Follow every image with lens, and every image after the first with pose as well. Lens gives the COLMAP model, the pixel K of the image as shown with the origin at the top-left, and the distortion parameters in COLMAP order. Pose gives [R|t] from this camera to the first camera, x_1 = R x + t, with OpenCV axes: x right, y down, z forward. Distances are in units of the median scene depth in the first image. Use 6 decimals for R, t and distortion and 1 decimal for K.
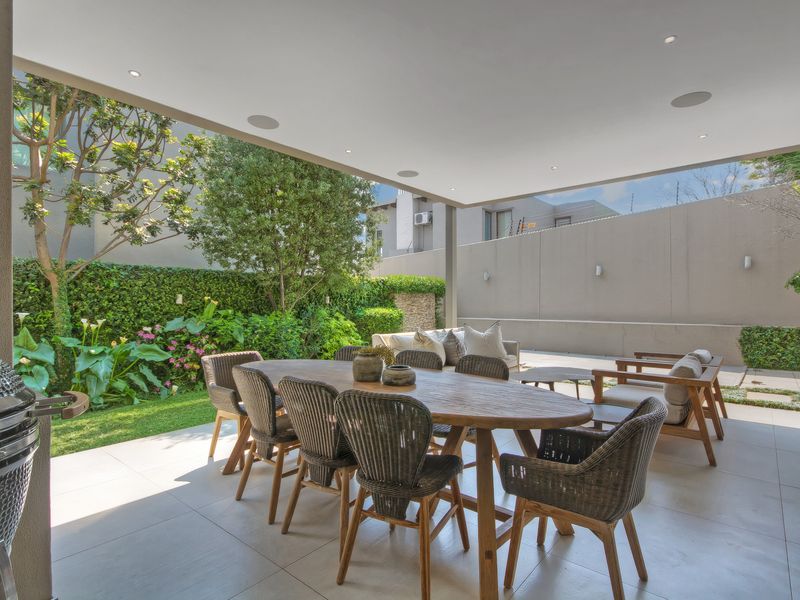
lens RADIAL K [[431.1, 0, 402.2], [0, 431.1, 297.4], [0, 0, 1]] dist [0.004749, 0.000322]
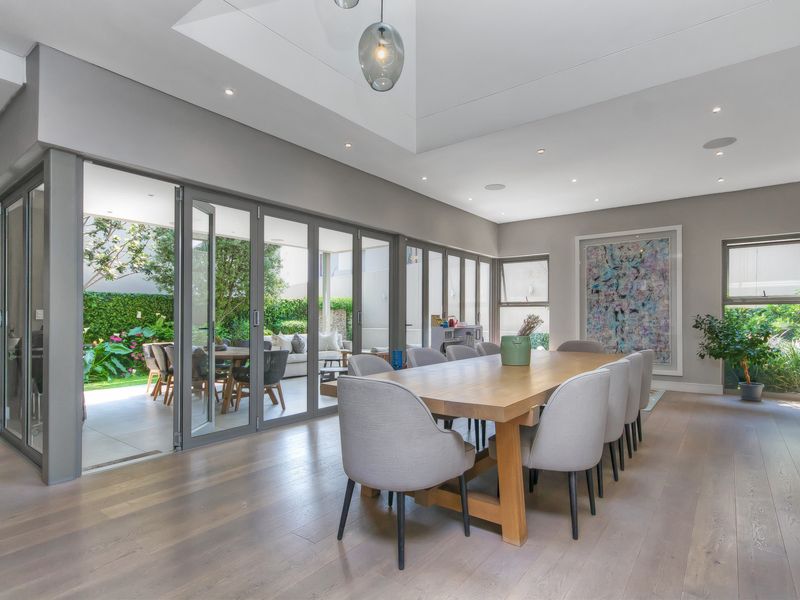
lens RADIAL K [[431.1, 0, 397.0], [0, 431.1, 307.7], [0, 0, 1]] dist [0.004749, 0.000322]
pose [[0.999319, -0.001587, 0.036868, 0.345720], [0.001850, 0.999973, -0.007101, -0.008524], [-0.036855, 0.007165, 0.999295, -0.565526]]
